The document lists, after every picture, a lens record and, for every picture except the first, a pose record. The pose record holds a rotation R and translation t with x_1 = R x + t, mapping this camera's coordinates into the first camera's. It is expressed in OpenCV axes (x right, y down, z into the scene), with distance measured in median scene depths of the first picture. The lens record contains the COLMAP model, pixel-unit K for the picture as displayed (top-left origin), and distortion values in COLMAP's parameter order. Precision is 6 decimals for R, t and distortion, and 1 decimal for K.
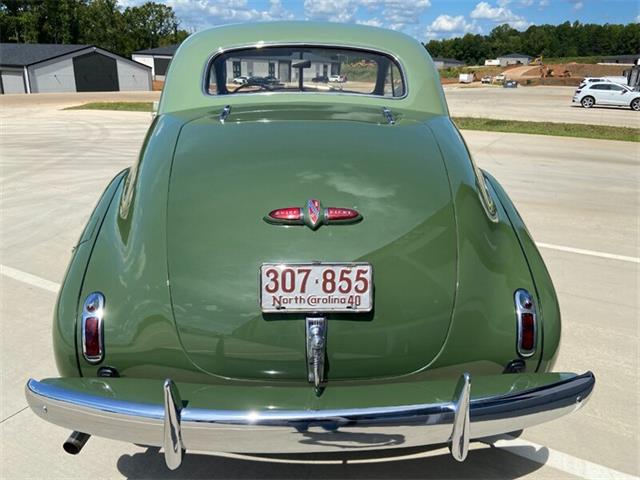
lens RADIAL K [[494.2, 0, 321.3], [0, 494.2, 236.5], [0, 0, 1]] dist [0.080452, -0.117579]
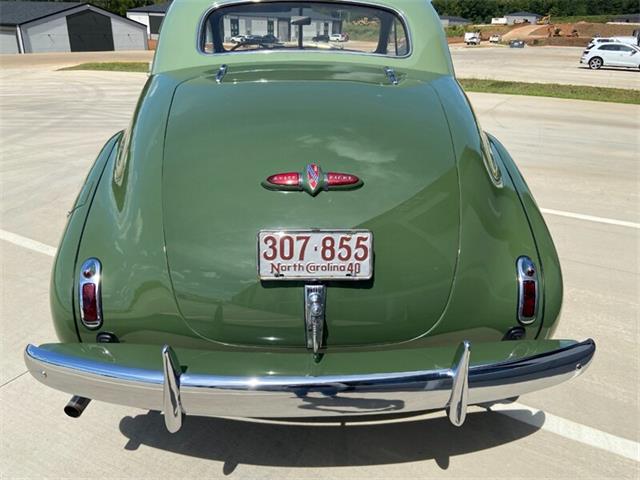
lens RADIAL K [[494.2, 0, 319.1], [0, 494.2, 240.8], [0, 0, 1]] dist [0.080452, -0.117579]
pose [[0.999985, 0.003039, -0.004513, 0.000238], [-0.002672, 0.996862, 0.079119, -0.000296], [0.004740, -0.079105, 0.996855, 0.003446]]
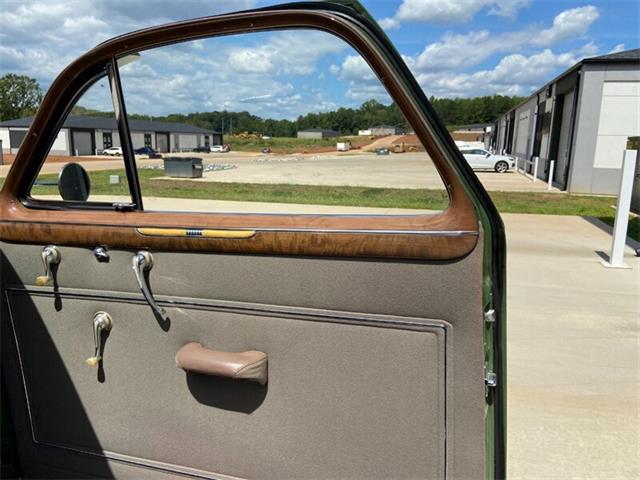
lens RADIAL K [[486.7, 0, 314.7], [0, 486.7, 234.5], [0, 0, 1]] dist [0.102613, -0.130763]
pose [[0.977459, -0.054843, 0.203880, 0.032223], [0.081267, 0.989001, -0.123580, -0.028475], [-0.194860, 0.137363, 0.971165, 0.092427]]
